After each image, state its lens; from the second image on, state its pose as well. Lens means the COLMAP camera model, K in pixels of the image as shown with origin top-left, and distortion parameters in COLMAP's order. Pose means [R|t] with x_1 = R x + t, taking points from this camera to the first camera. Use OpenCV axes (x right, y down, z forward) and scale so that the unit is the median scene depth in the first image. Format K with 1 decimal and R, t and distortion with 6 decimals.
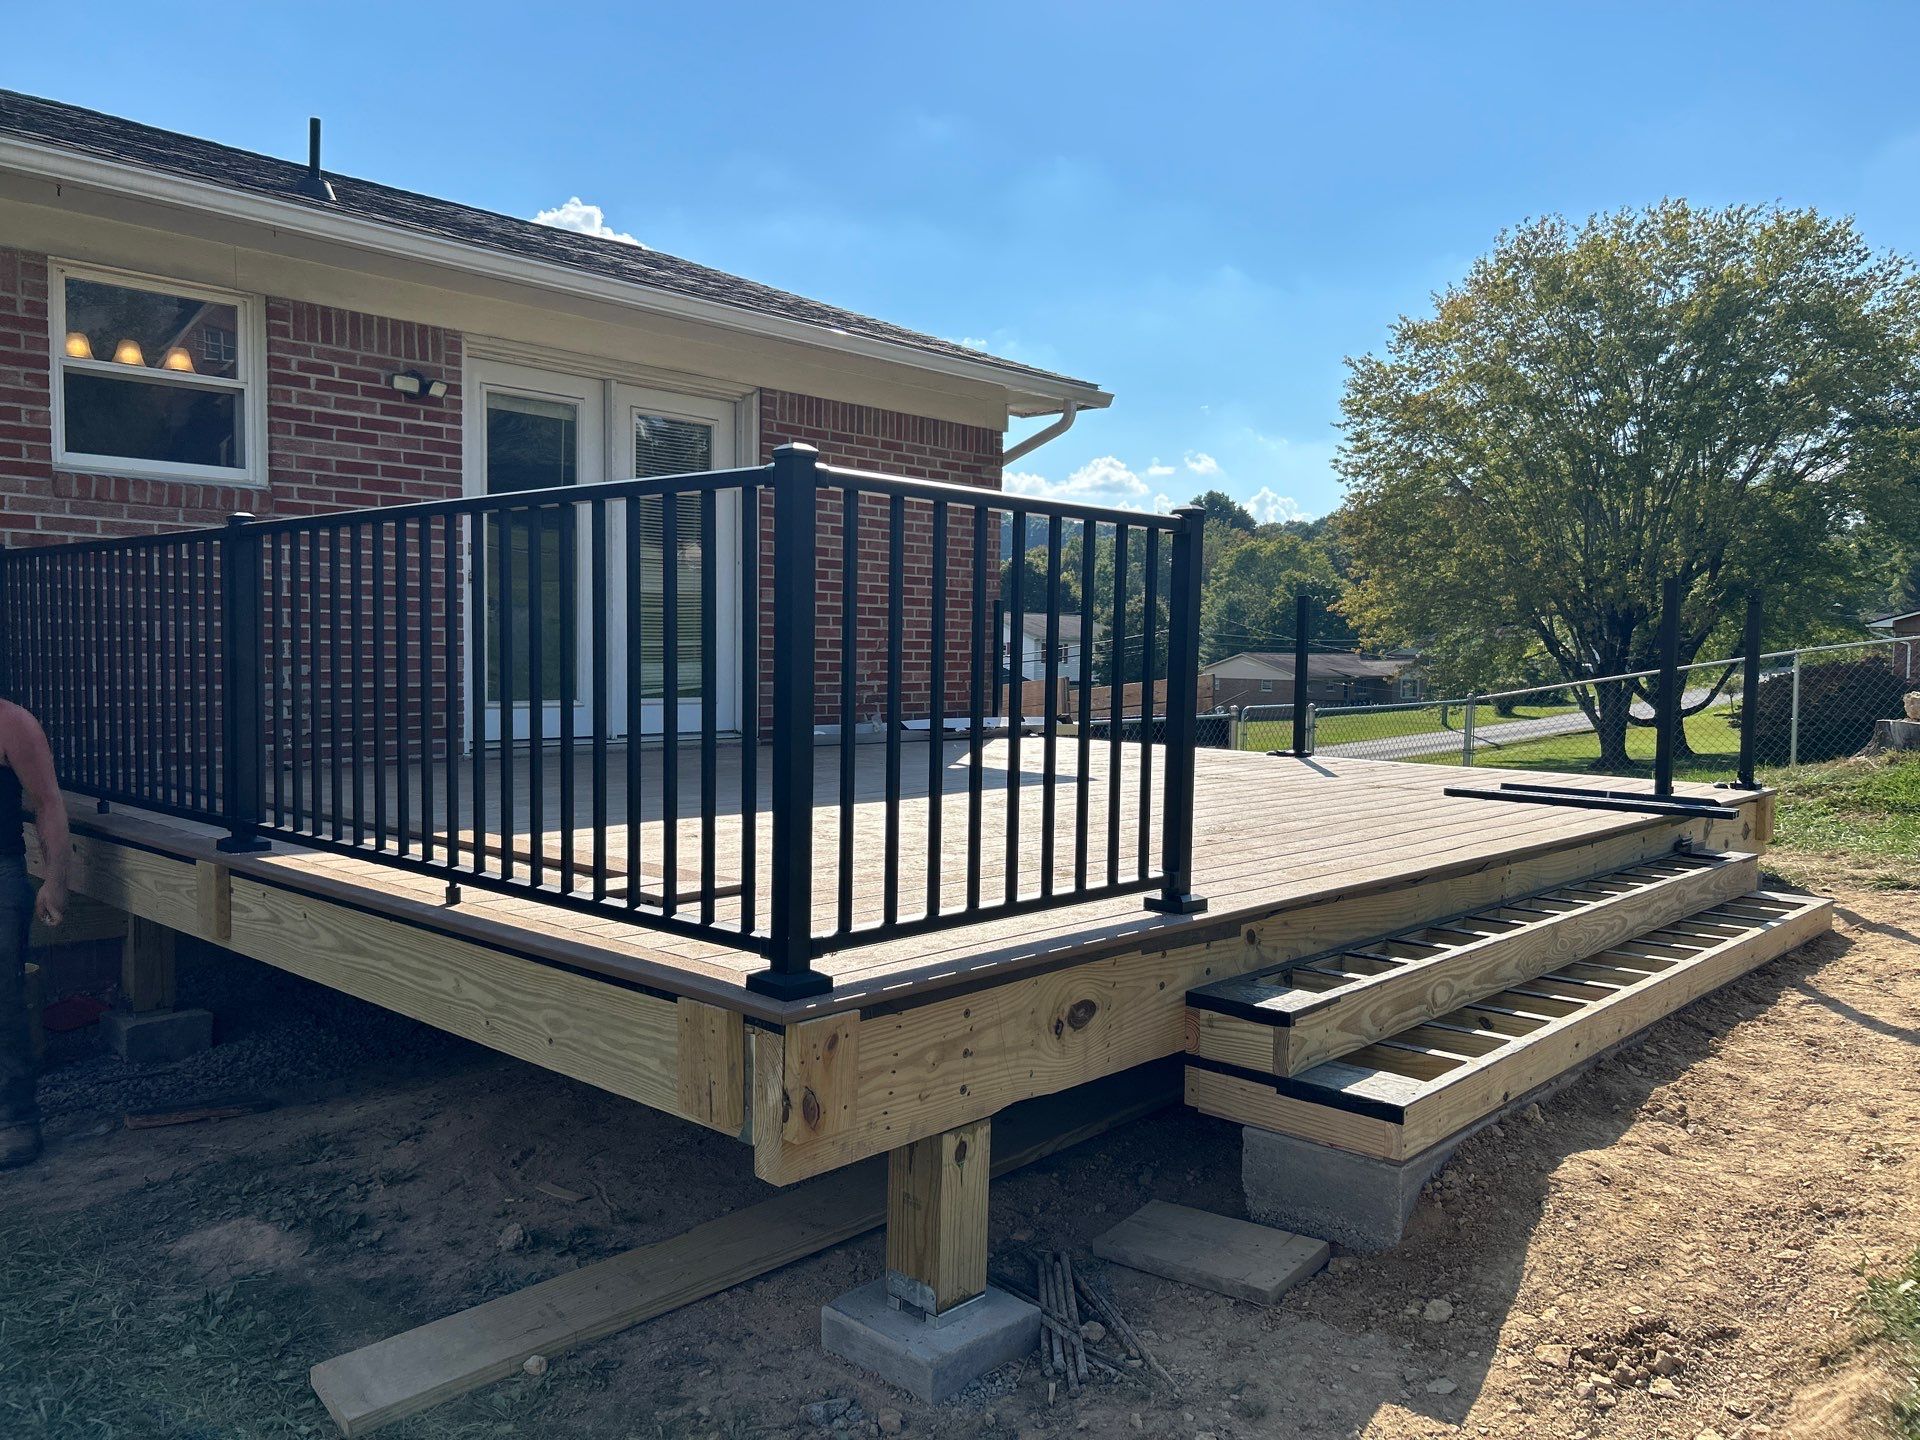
lens RADIAL K [[1450.3, 0, 972.4], [0, 1450.3, 746.9], [0, 0, 1]] dist [0.001977, 0.001874]
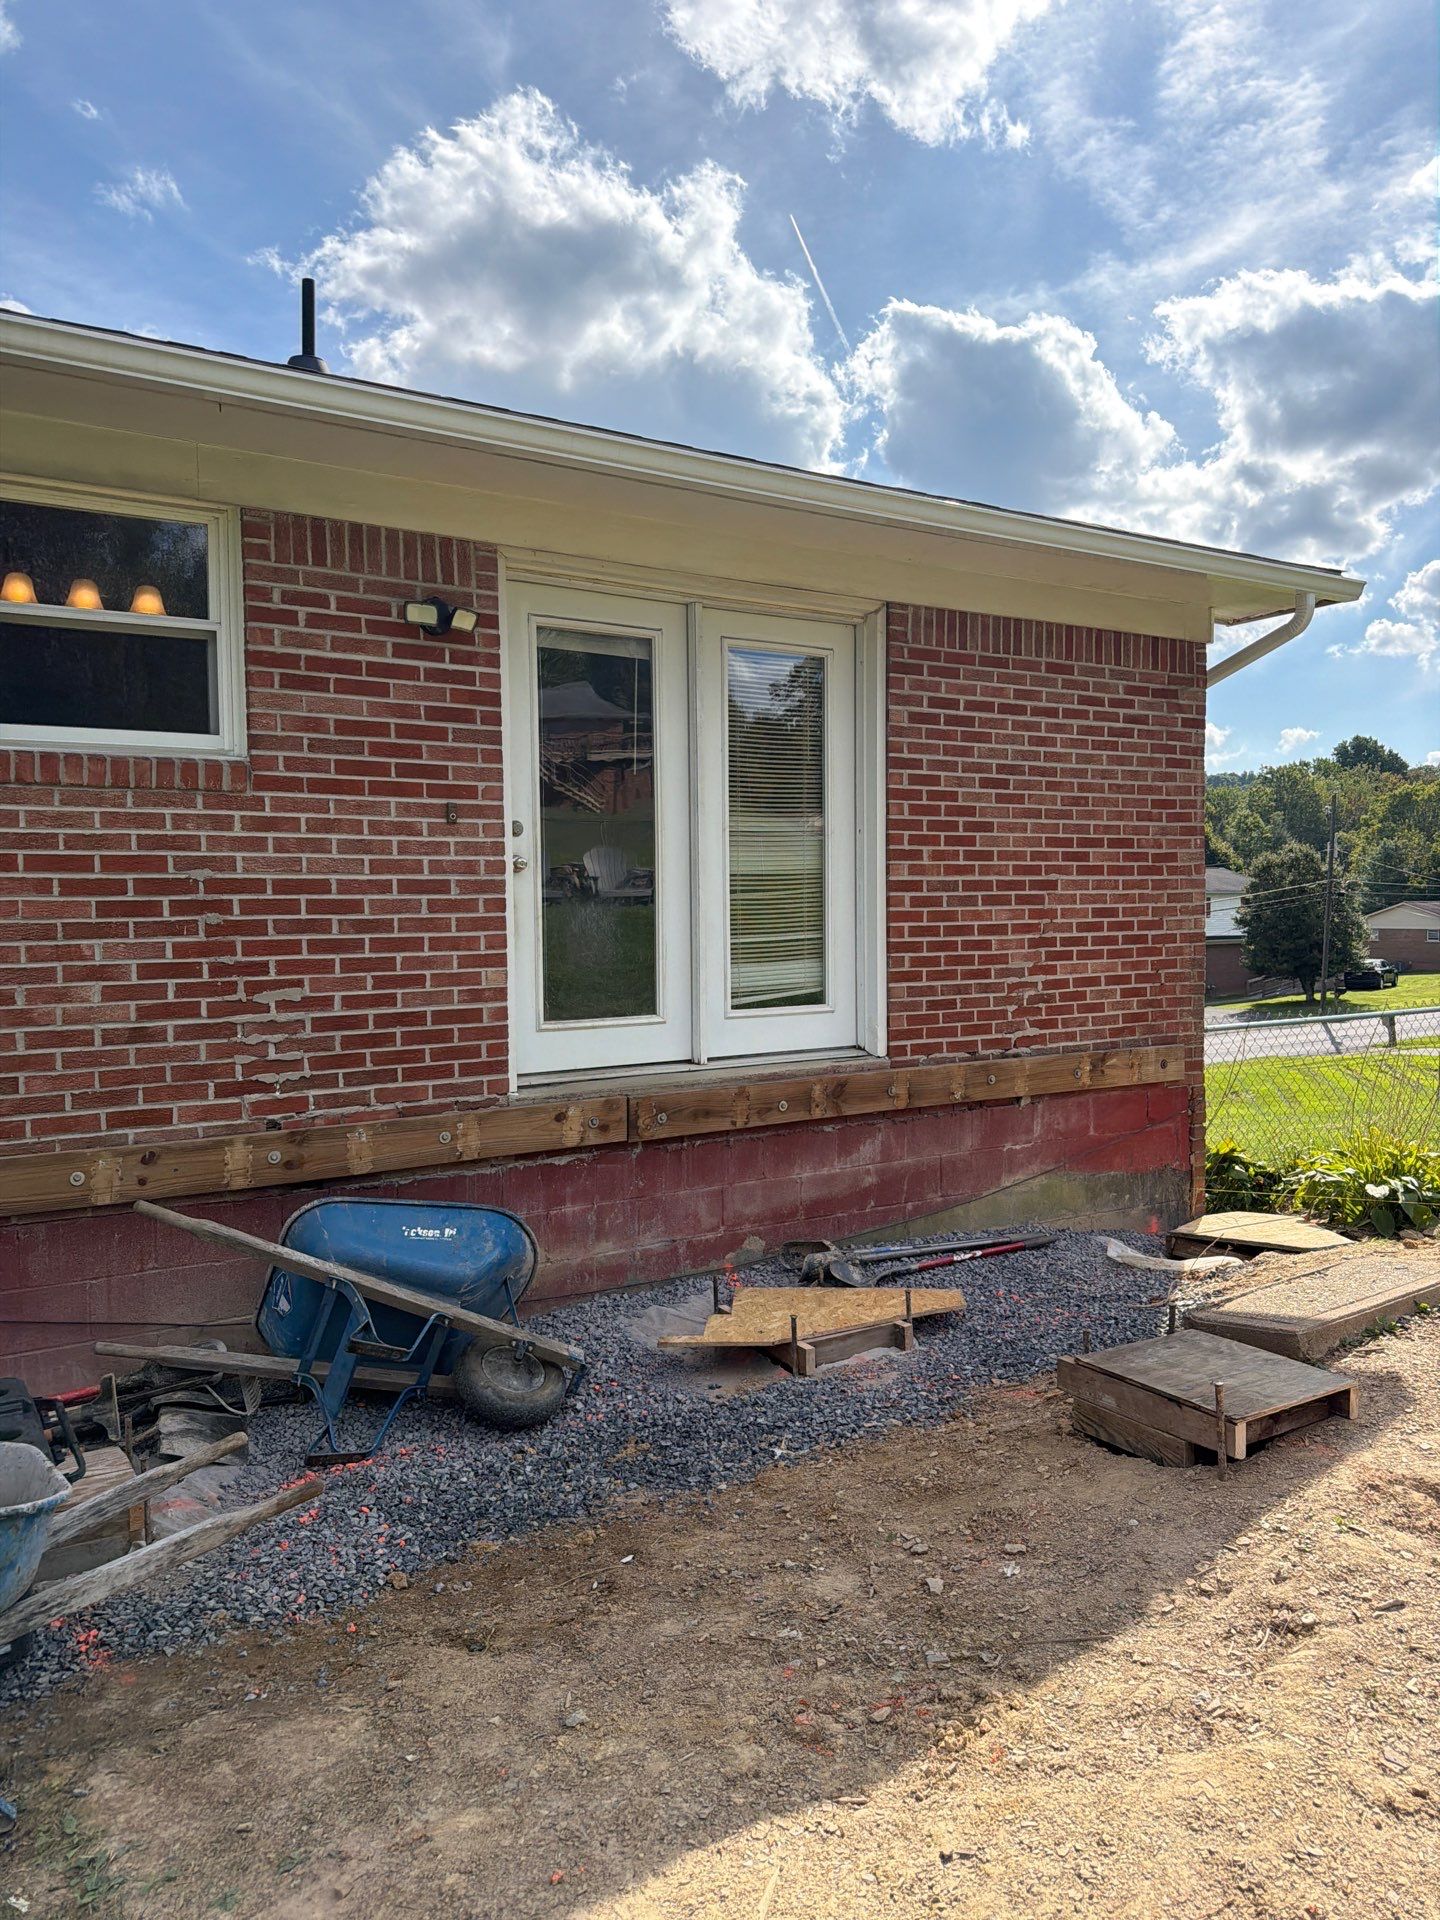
lens RADIAL K [[1334.2, 0, 724.1], [0, 1334.2, 959.9], [0, 0, 1]] dist [0.179204, -0.357036]
pose [[0.962685, -0.019258, -0.269939, -0.046832], [0.010829, 0.999407, -0.032681, -0.041873], [0.270408, 0.028539, 0.962323, 0.346759]]
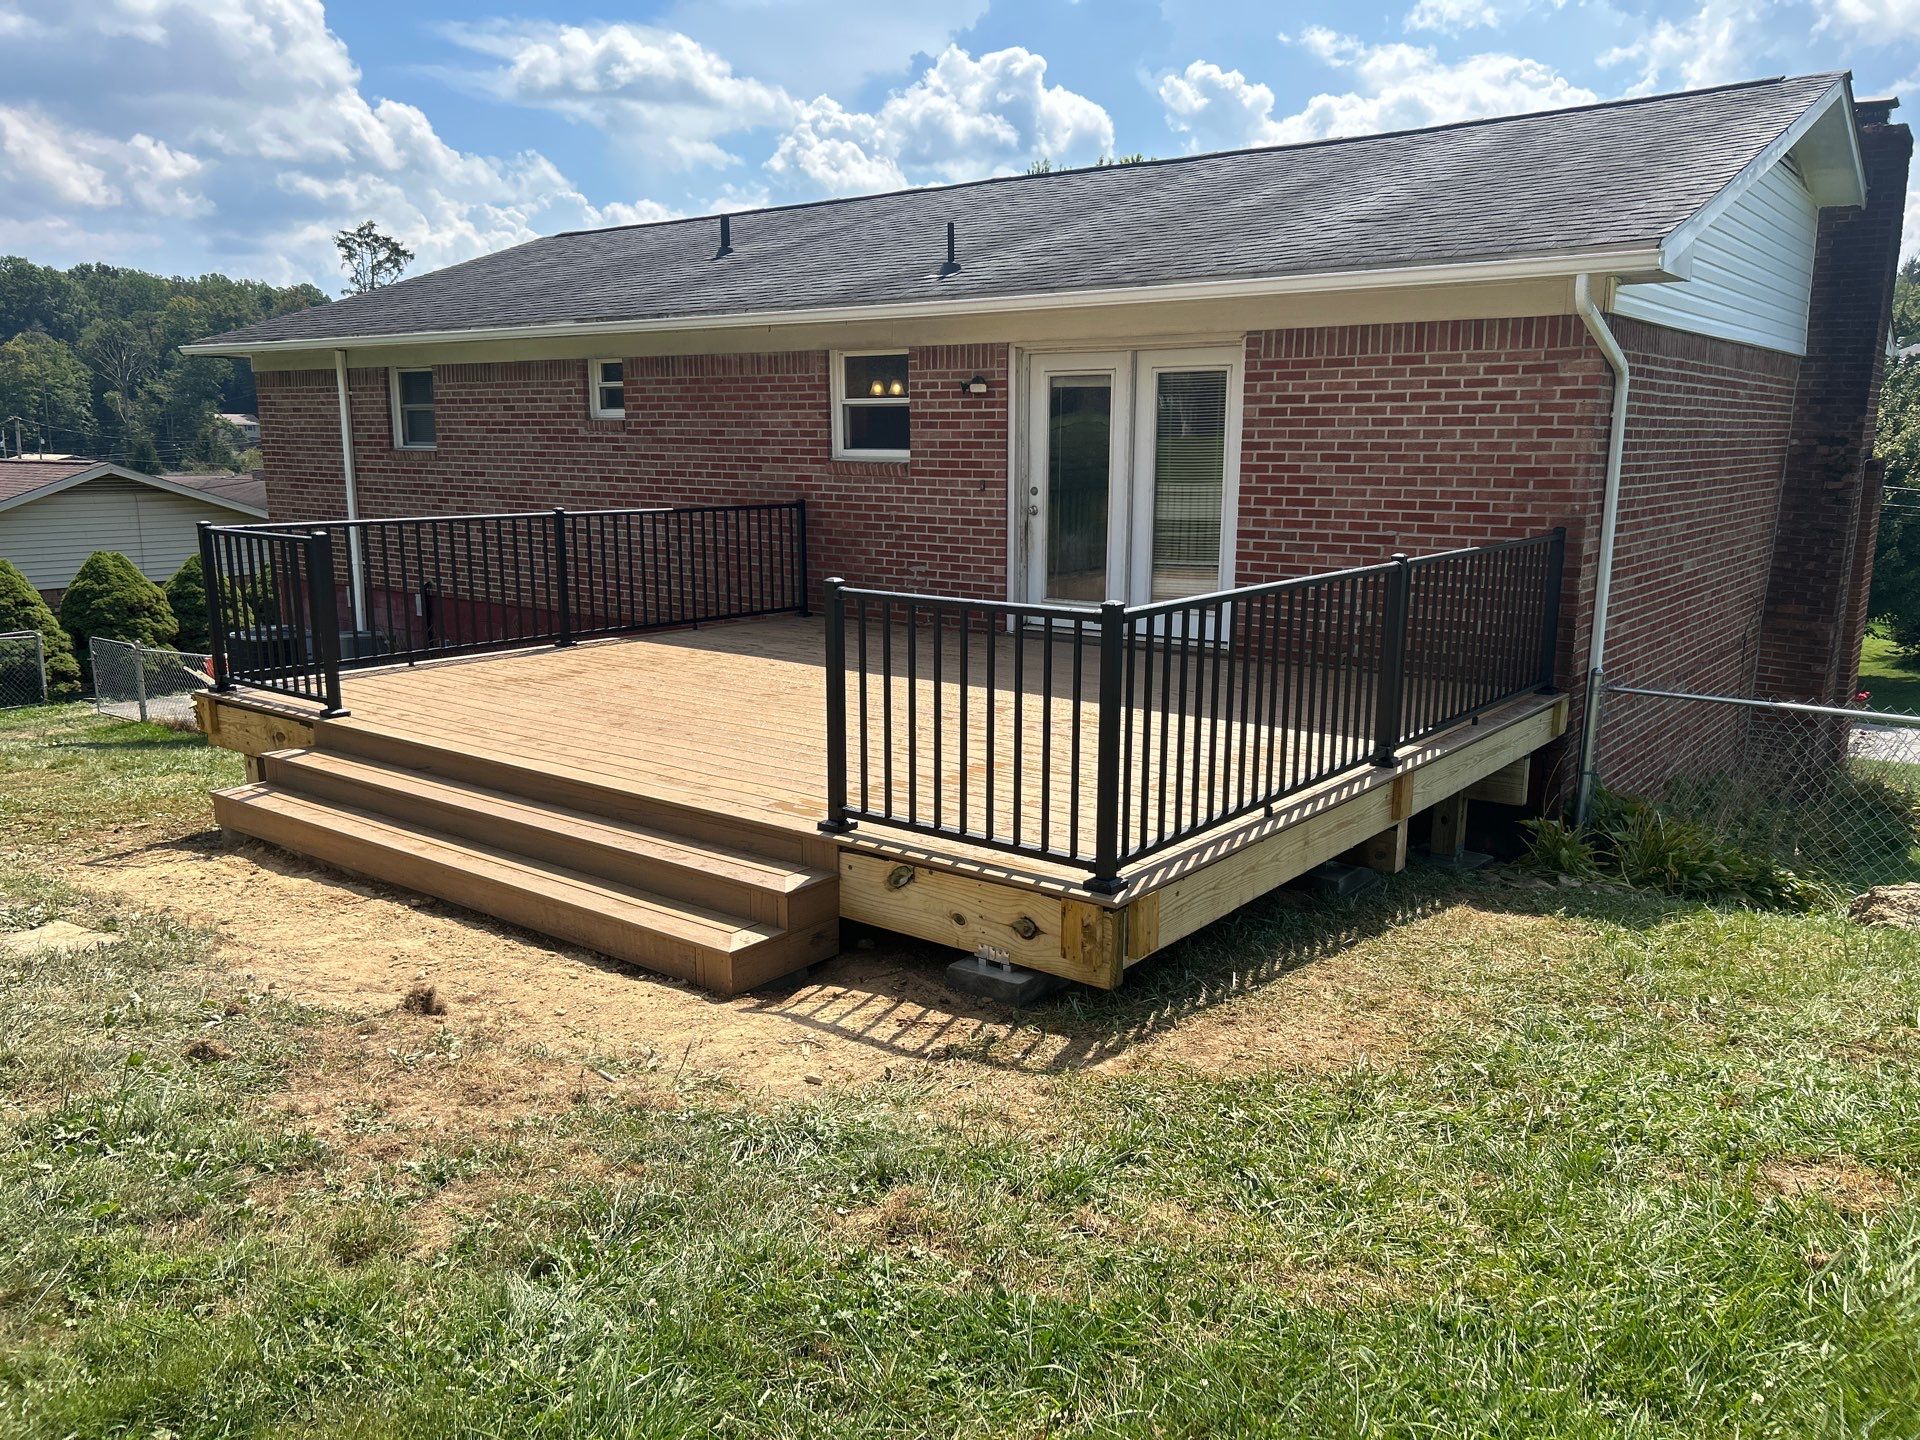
lens RADIAL K [[1447.9, 0, 963.2], [0, 1447.9, 741.1], [0, 0, 1]] dist [0.167989, -0.494484]
pose [[0.070114, 0.187351, -0.979787, 1.160561], [-0.070766, 0.980664, 0.182455, -0.156434], [0.995026, 0.056543, 0.082016, 0.852089]]
